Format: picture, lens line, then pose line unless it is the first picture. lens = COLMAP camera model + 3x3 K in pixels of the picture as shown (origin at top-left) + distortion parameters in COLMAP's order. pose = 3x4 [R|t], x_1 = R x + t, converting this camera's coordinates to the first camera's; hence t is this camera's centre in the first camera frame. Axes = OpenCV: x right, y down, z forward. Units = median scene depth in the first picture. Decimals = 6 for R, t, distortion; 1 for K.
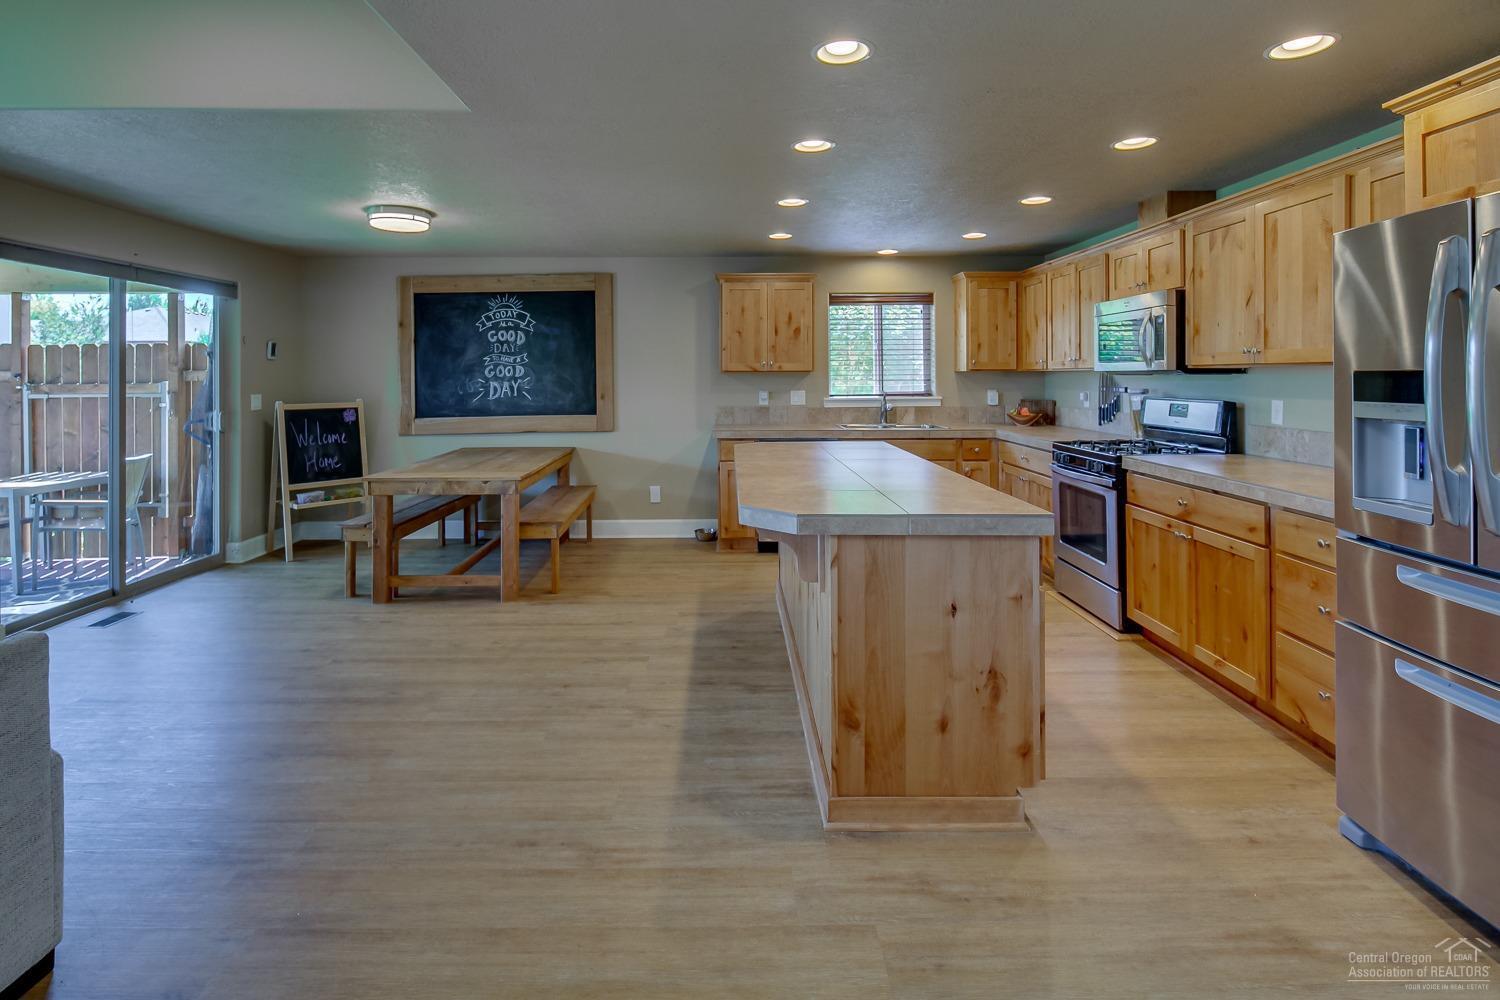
lens RADIAL K [[738.0, 0, 733.6], [0, 738.0, 376.7], [0, 0, 1]] dist [0.001375, -0.003169]
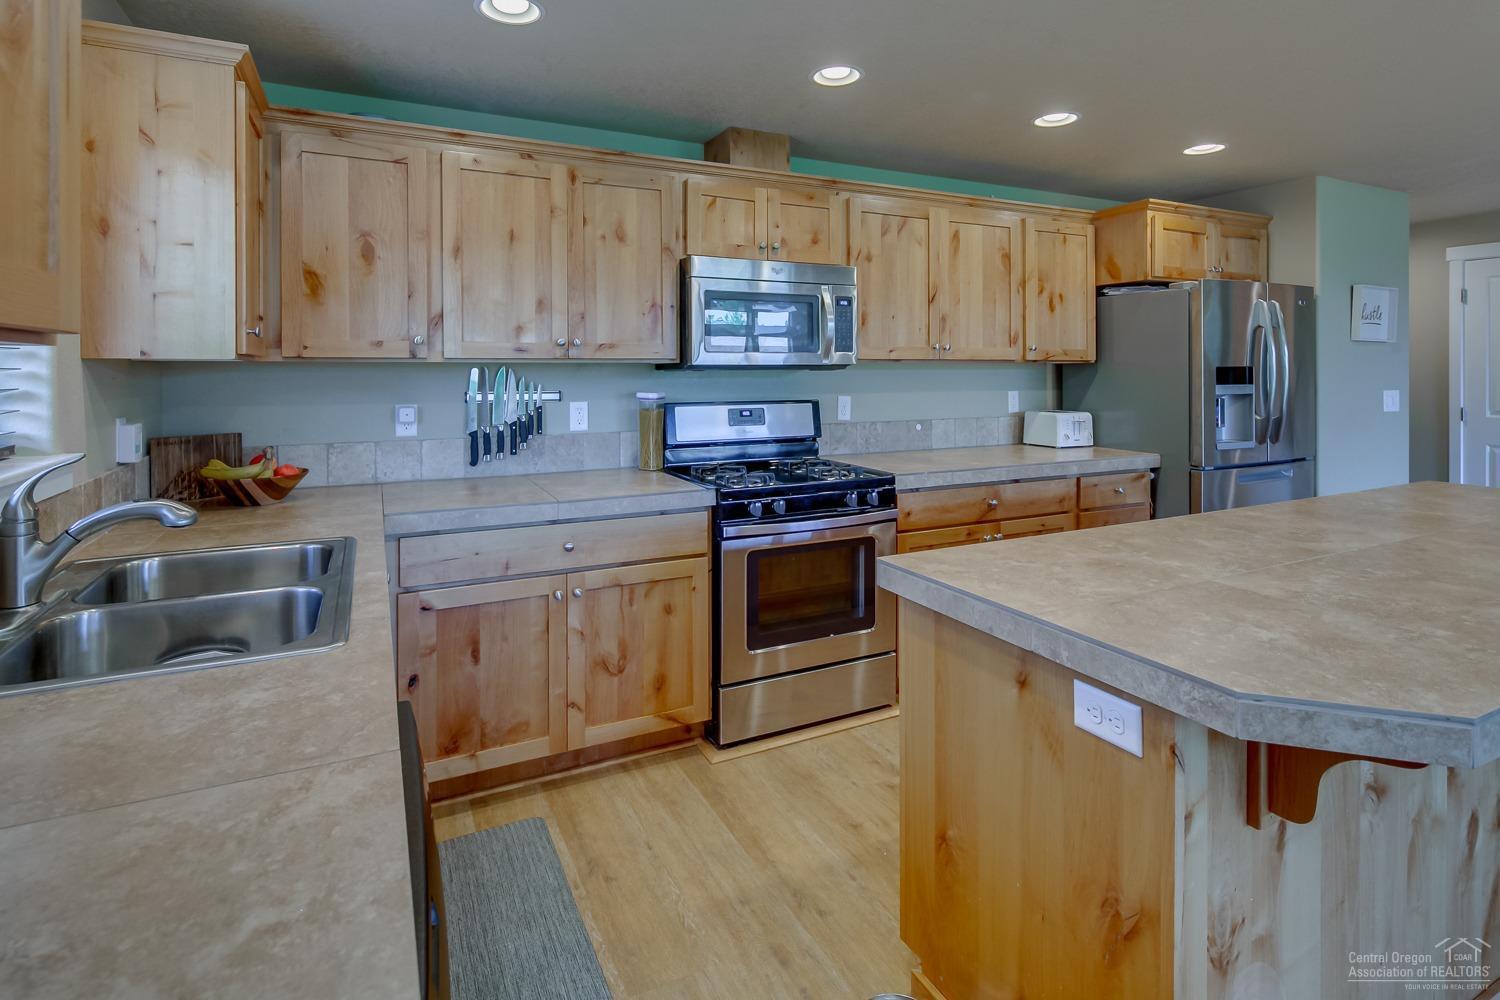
lens RADIAL K [[738.0, 0, 748.5], [0, 738.0, 377.9], [0, 0, 1]] dist [0.001375, -0.003169]
pose [[-0.432017, -0.004968, 0.901852, -0.068746], [0.005166, 0.999955, 0.007984, -0.000864], [-0.901851, 0.008108, -0.431972, 0.940741]]
